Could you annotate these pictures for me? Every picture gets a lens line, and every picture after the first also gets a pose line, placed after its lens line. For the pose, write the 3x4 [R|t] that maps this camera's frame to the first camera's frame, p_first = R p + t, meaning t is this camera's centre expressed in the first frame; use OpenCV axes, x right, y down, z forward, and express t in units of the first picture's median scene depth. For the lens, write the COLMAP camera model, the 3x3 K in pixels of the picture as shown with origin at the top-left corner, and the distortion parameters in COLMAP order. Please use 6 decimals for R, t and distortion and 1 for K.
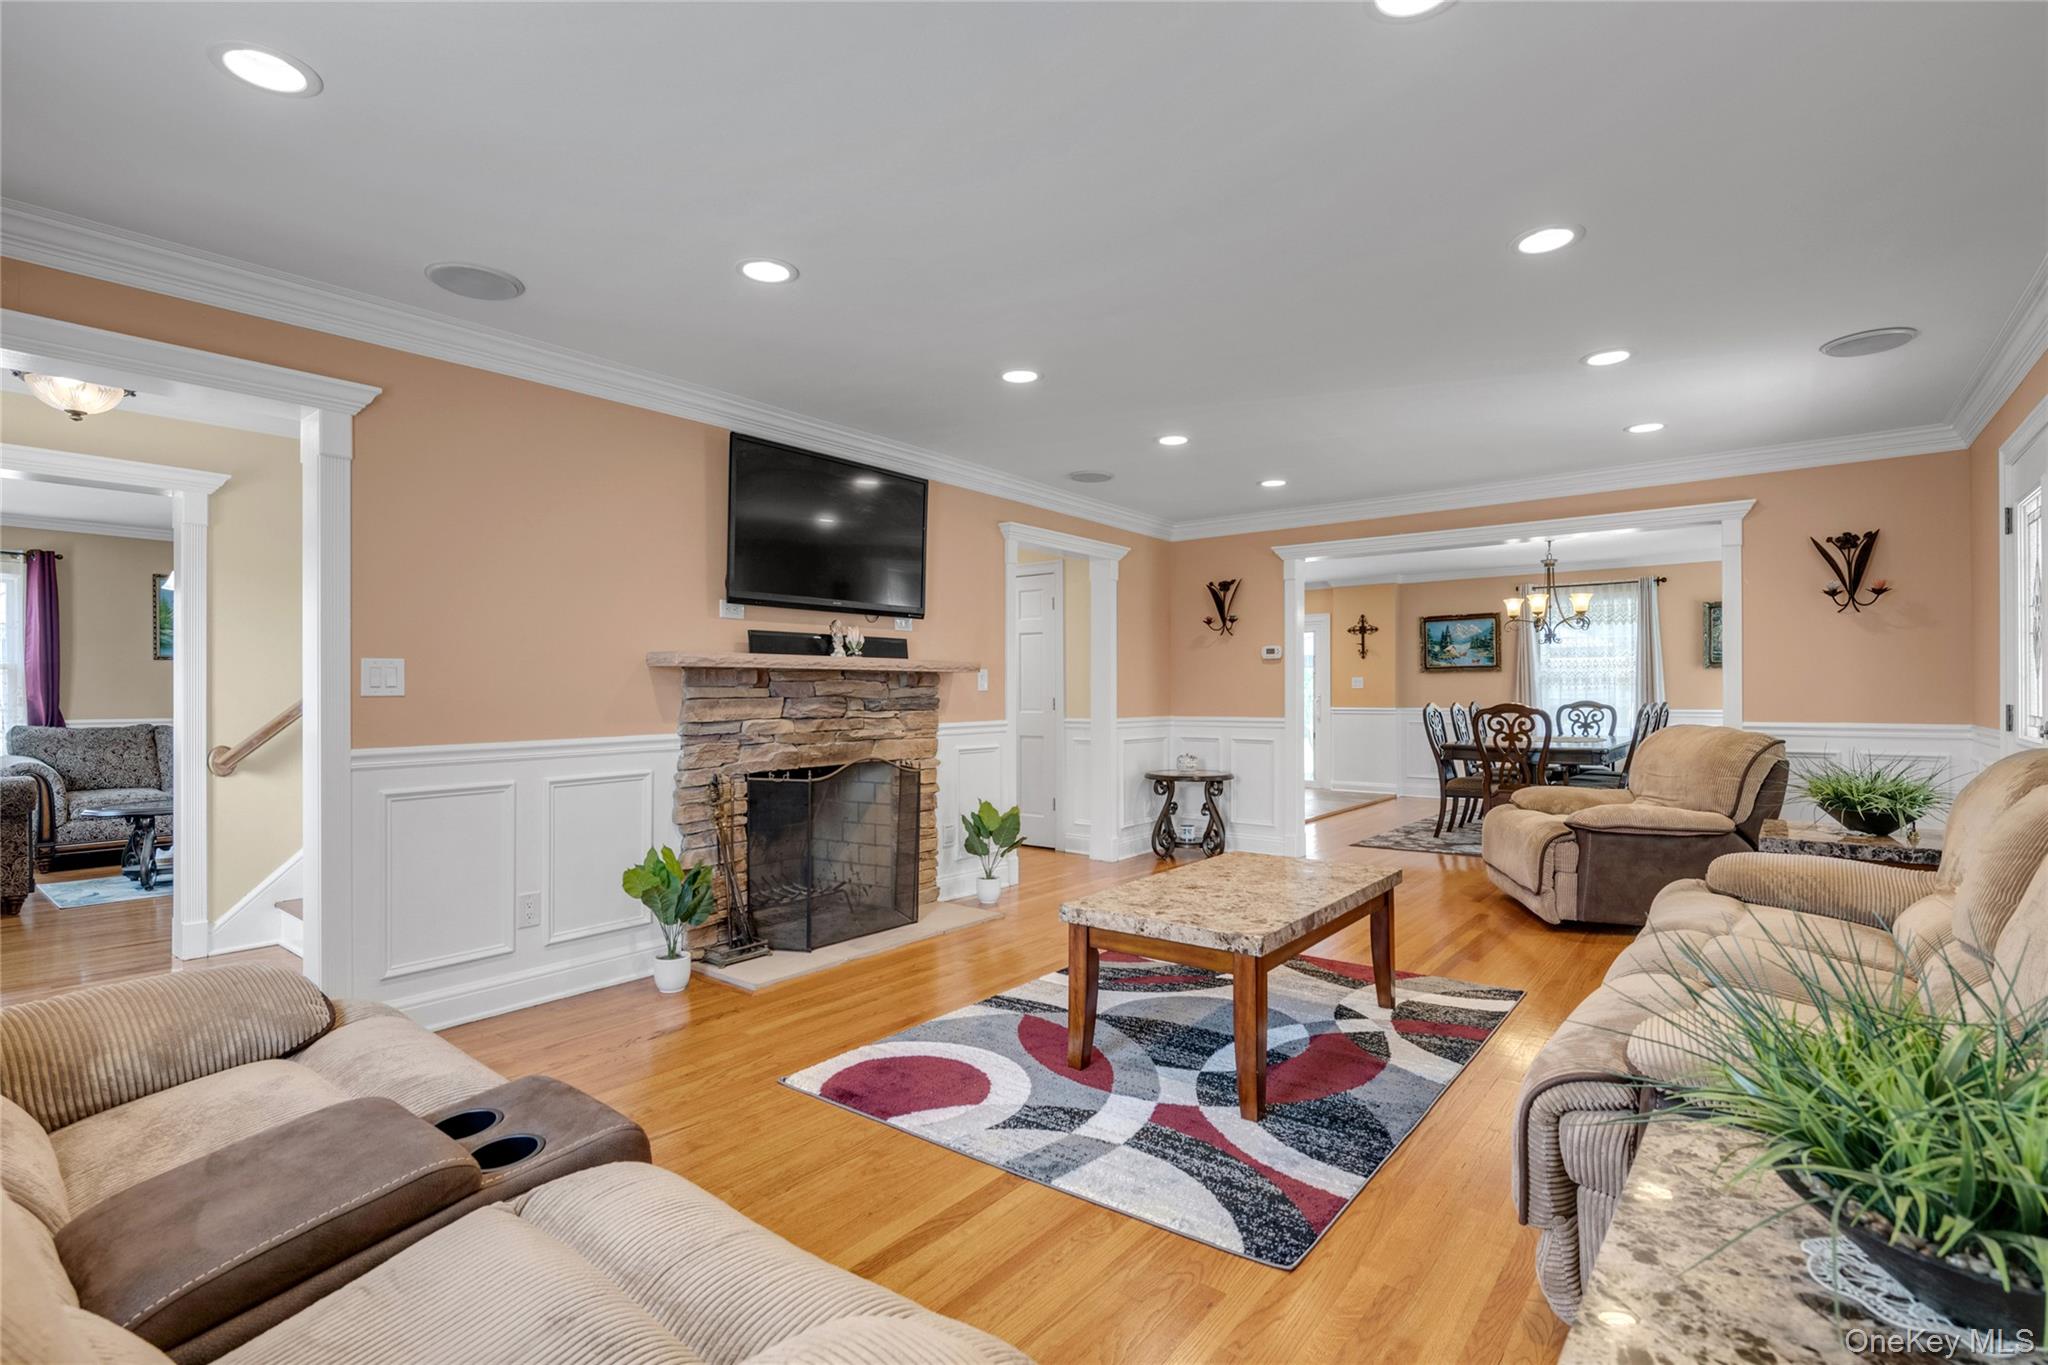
lens RADIAL K [[954.4, 0, 1042.5], [0, 954.4, 691.9], [0, 0, 1]] dist [-0.001024, -0.003818]
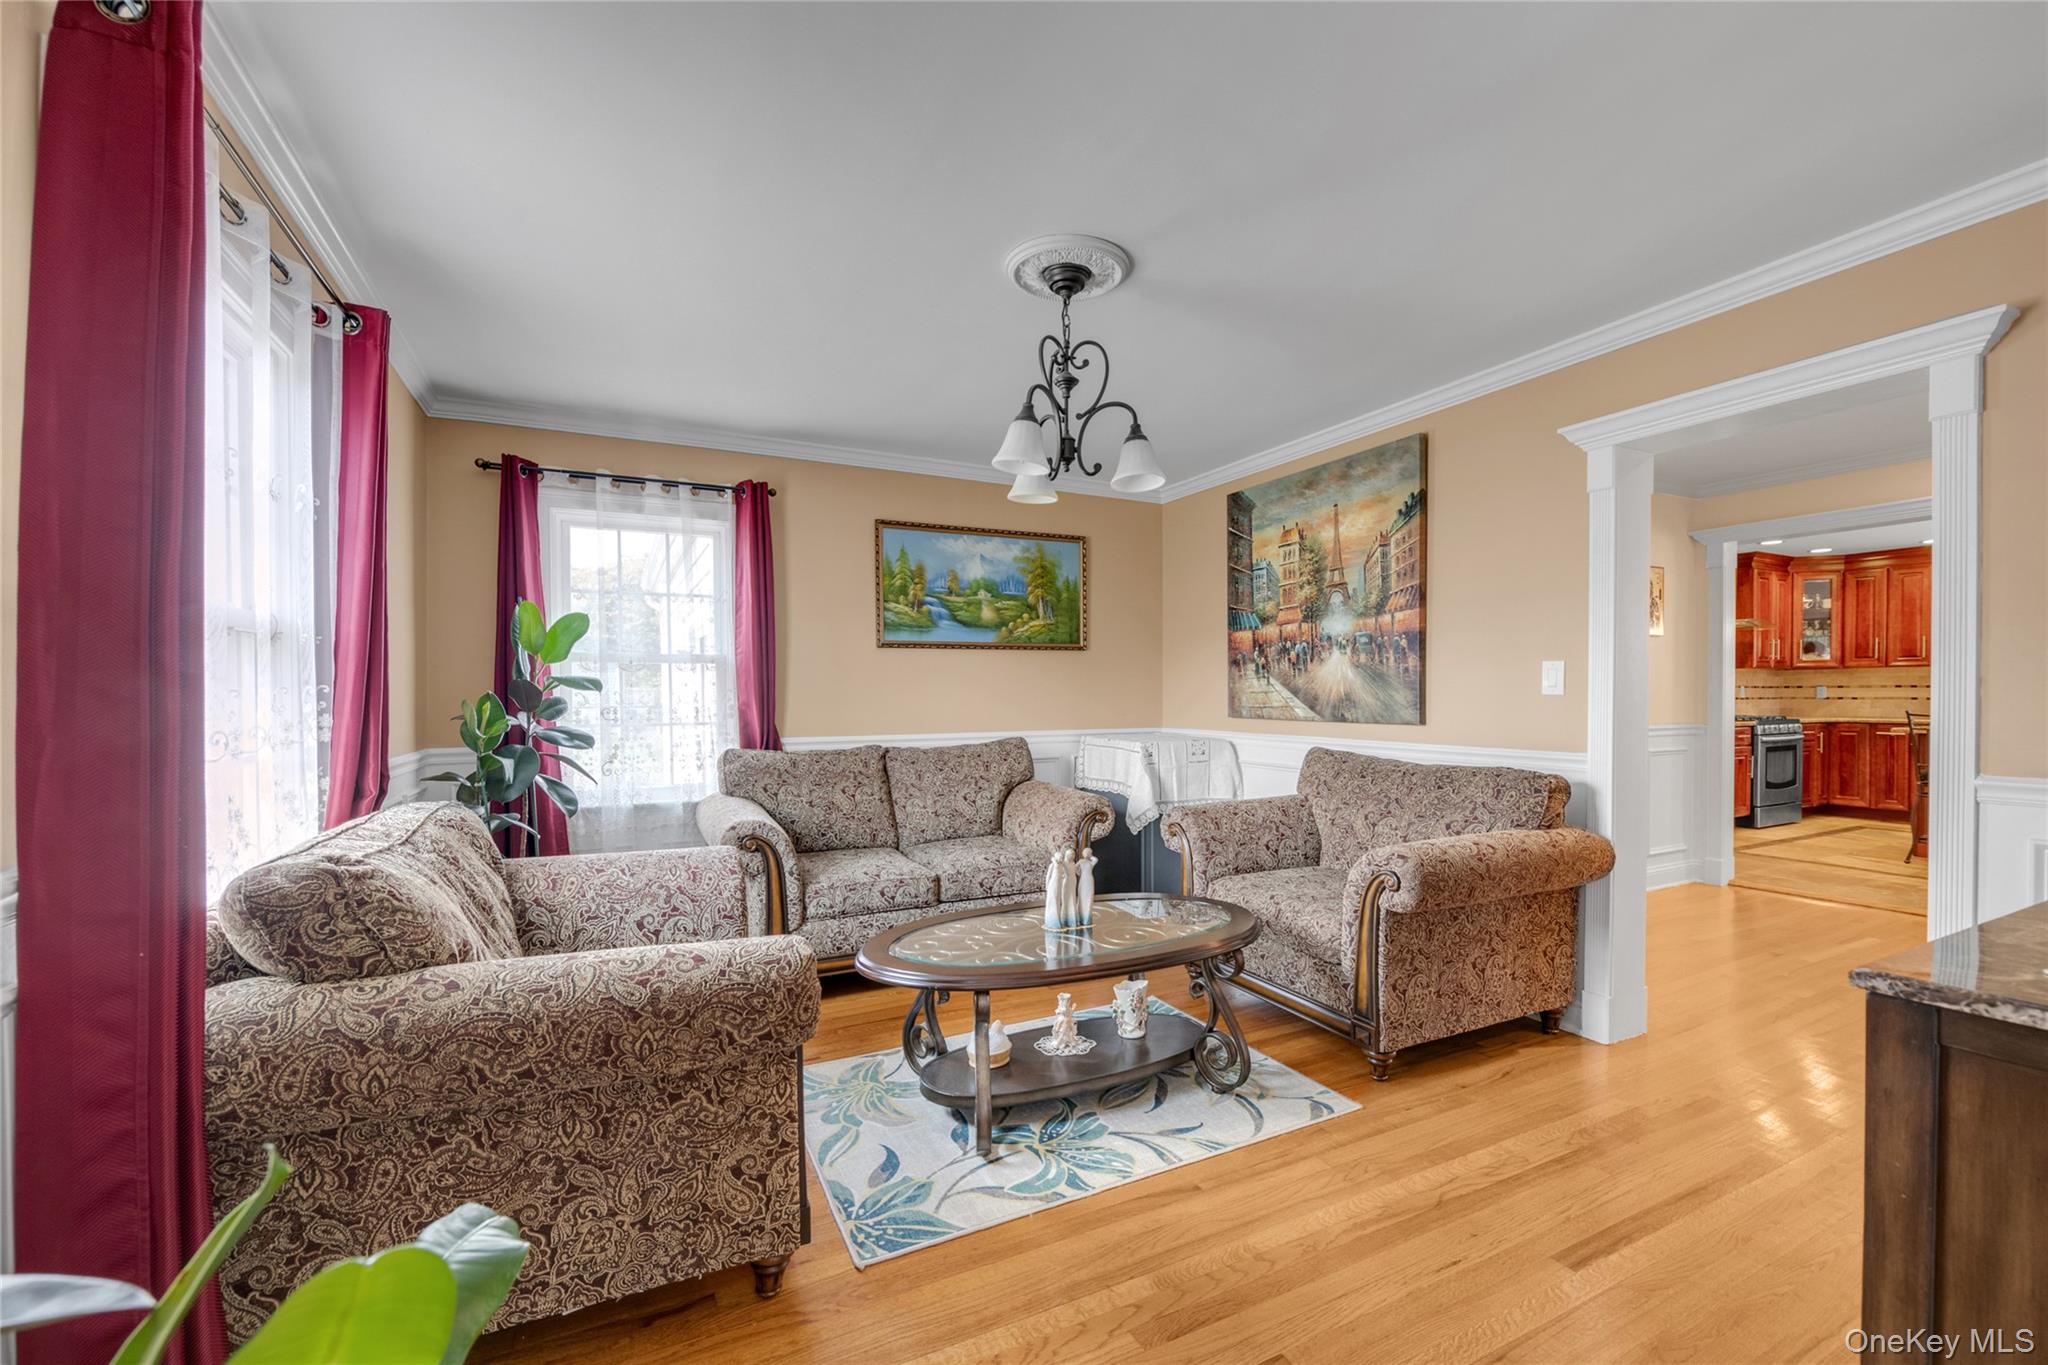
lens RADIAL K [[840.4, 0, 1029.3], [0, 840.4, 709.8], [0, 0, 1]] dist [-0.008535, 0.000235]
pose [[0.903452, 0.005416, -0.428655, -0.687413], [0.003837, 0.999778, 0.020719, -0.002386], [0.428672, -0.020364, 0.903231, 0.602262]]
